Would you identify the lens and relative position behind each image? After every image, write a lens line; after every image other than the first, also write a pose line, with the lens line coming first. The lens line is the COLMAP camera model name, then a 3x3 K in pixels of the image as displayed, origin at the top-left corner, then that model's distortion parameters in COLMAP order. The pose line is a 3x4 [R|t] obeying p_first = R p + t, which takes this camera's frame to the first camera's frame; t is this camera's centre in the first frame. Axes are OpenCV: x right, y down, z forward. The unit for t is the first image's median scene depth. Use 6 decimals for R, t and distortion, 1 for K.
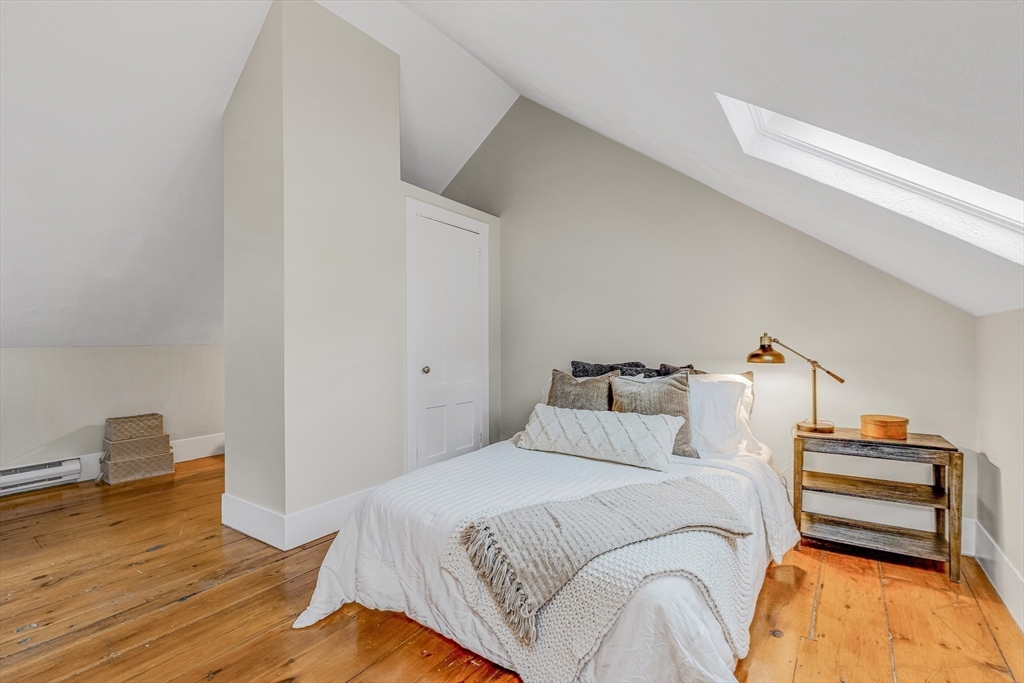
lens RADIAL K [[476.7, 0, 512.0], [0, 476.7, 341.5], [0, 0, 1]] dist [-0.004524, -0.000367]
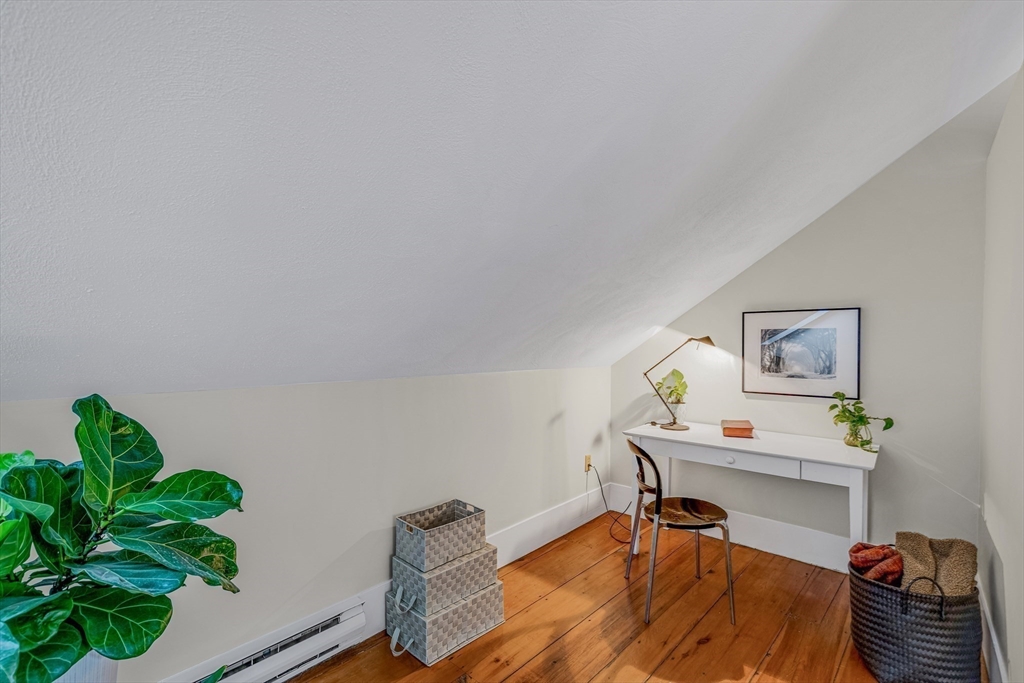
lens RADIAL K [[463.7, 0, 512.5], [0, 463.7, 344.6], [0, 0, 1]] dist [-0.000677, 0.000070]
pose [[0.993490, 0.018544, -0.112401, -1.012296], [-0.018065, 0.999823, 0.005273, -0.064001], [0.112479, -0.003208, 0.993649, 0.744585]]
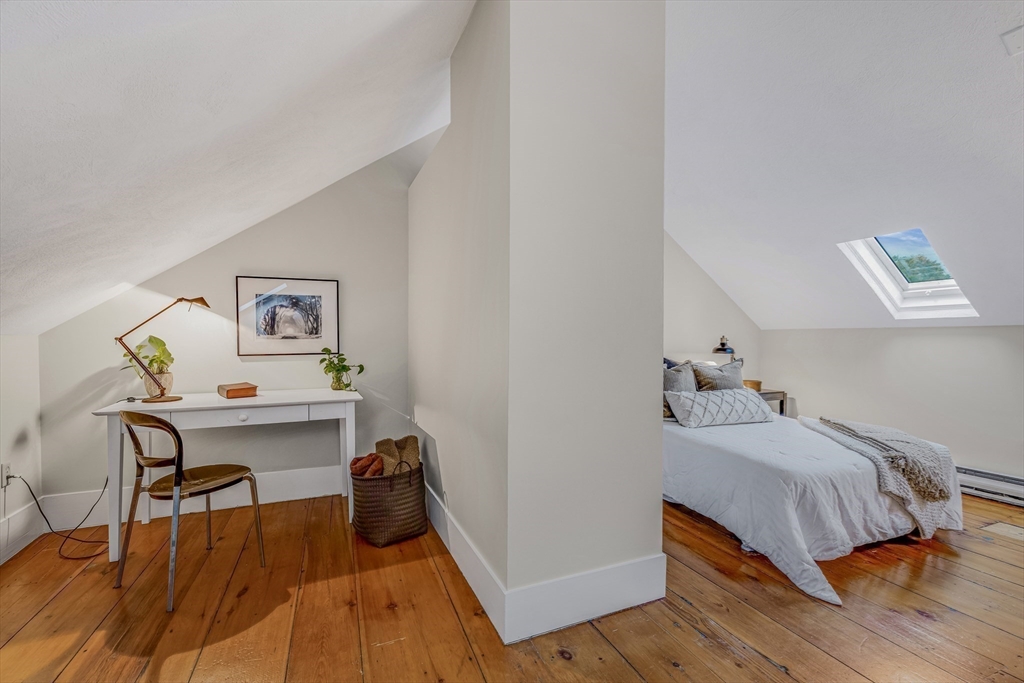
lens RADIAL K [[463.7, 0, 512.5], [0, 463.7, 344.6], [0, 0, 1]] dist [-0.000677, 0.000070]
pose [[0.525339, 0.000886, 0.850893, -1.203191], [-0.010239, 0.999934, 0.005280, 0.012355], [-0.850831, -0.011486, 0.525313, 0.766791]]
